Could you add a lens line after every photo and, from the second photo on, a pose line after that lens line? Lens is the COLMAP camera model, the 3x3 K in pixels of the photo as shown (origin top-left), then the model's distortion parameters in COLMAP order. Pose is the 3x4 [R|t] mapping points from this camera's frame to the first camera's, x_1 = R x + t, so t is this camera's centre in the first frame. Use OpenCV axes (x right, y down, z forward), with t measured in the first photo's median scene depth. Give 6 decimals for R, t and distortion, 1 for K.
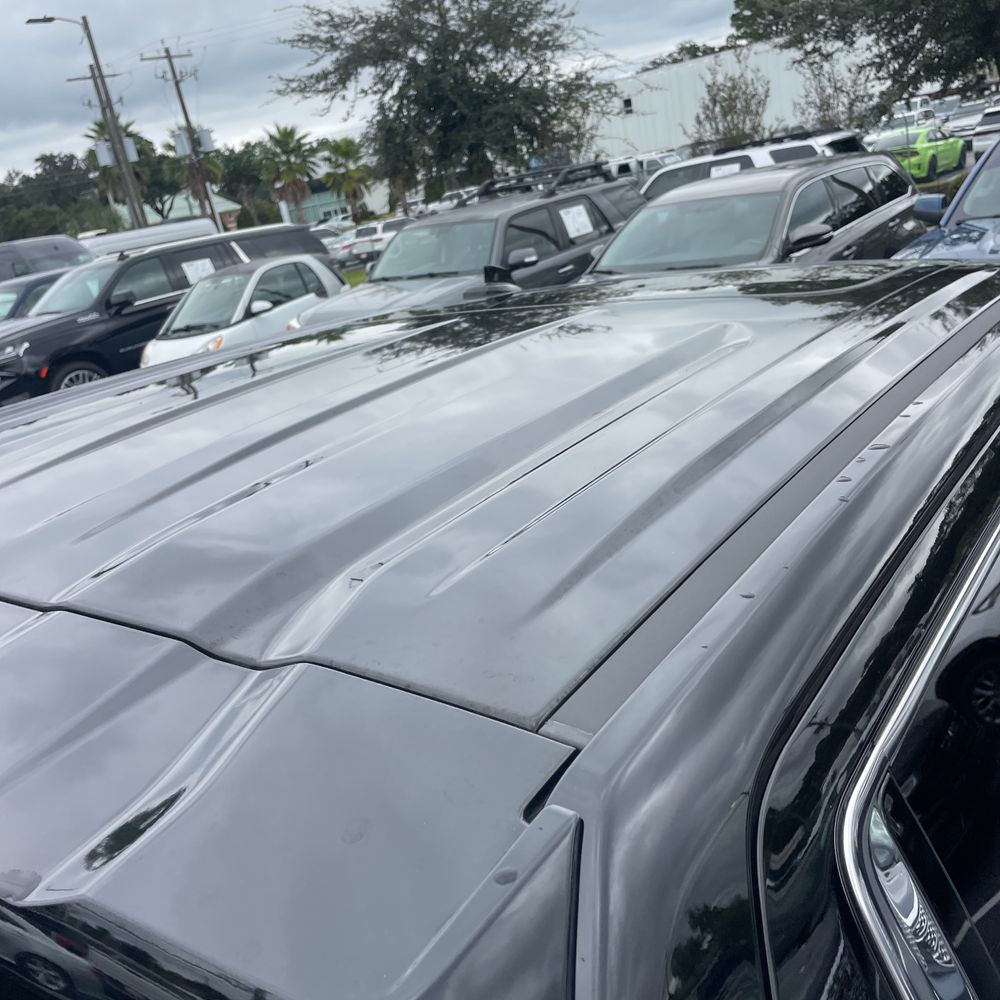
lens RADIAL K [[1022.5, 0, 495.2], [0, 1022.5, 507.7], [0, 0, 1]] dist [0.027364, 0.000000]
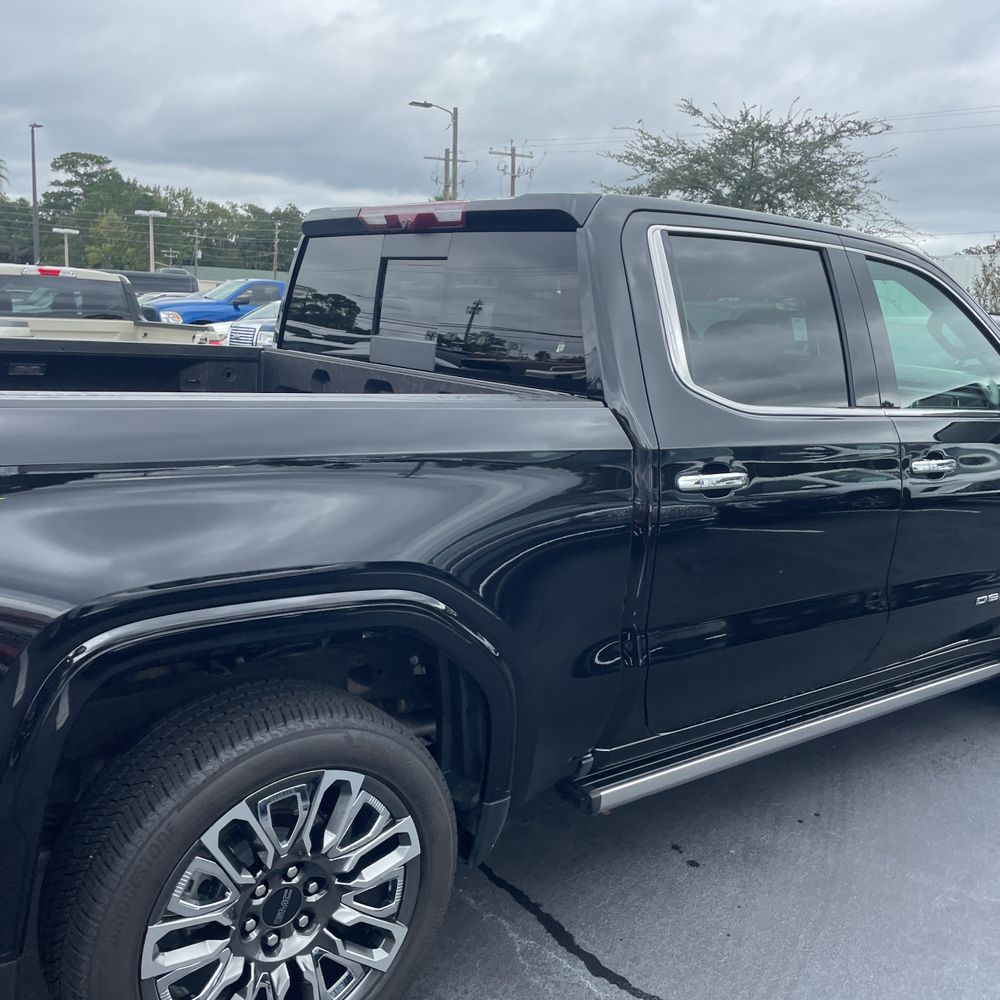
lens RADIAL K [[1022.5, 0, 495.0], [0, 1022.5, 496.3], [0, 0, 1]] dist [0.027364, 0.000000]
pose [[0.940277, 0.258940, -0.220972, 0.024569], [-0.283461, 0.955024, -0.087061, 0.052055], [0.188490, 0.144499, 0.971387, -0.095260]]
